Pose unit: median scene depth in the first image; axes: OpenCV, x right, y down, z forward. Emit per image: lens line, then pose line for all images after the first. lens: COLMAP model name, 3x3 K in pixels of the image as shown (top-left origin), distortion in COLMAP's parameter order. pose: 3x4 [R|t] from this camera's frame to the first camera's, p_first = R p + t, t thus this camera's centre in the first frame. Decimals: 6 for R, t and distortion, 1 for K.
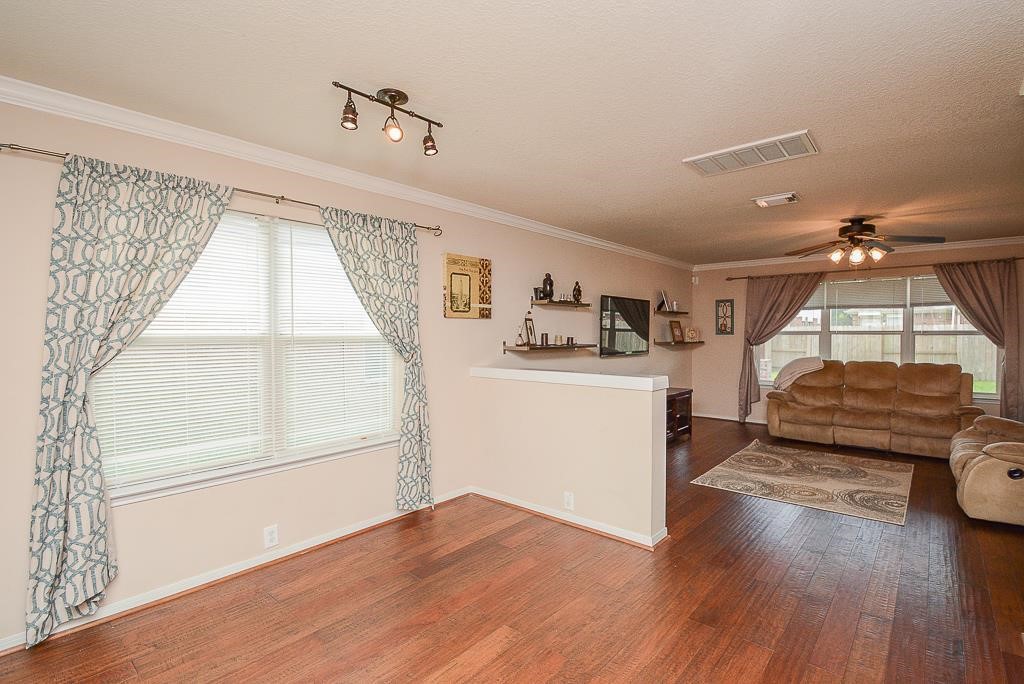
lens RADIAL K [[472.9, 0, 533.6], [0, 472.9, 342.0], [0, 0, 1]] dist [0.000530, -0.016157]
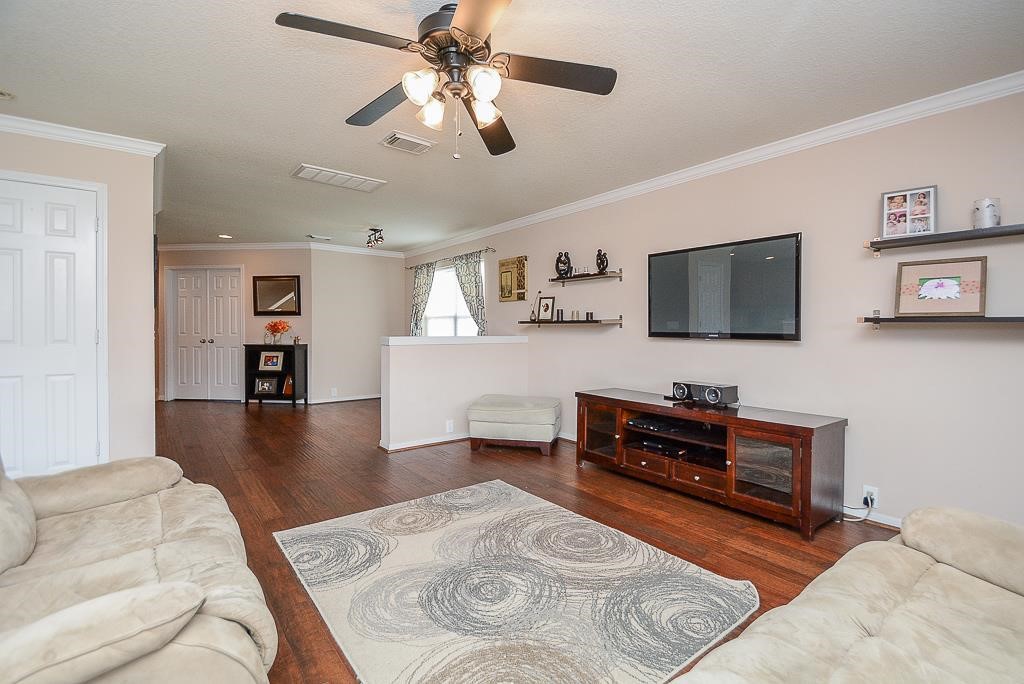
lens RADIAL K [[471.7, 0, 523.7], [0, 471.7, 331.6], [0, 0, 1]] dist [0.002205, 0.000089]
pose [[-0.192339, 0.007919, -0.981296, 0.850003], [-0.019938, 0.999729, 0.011976, 0.016040], [0.981126, 0.021868, -0.192130, 0.890243]]
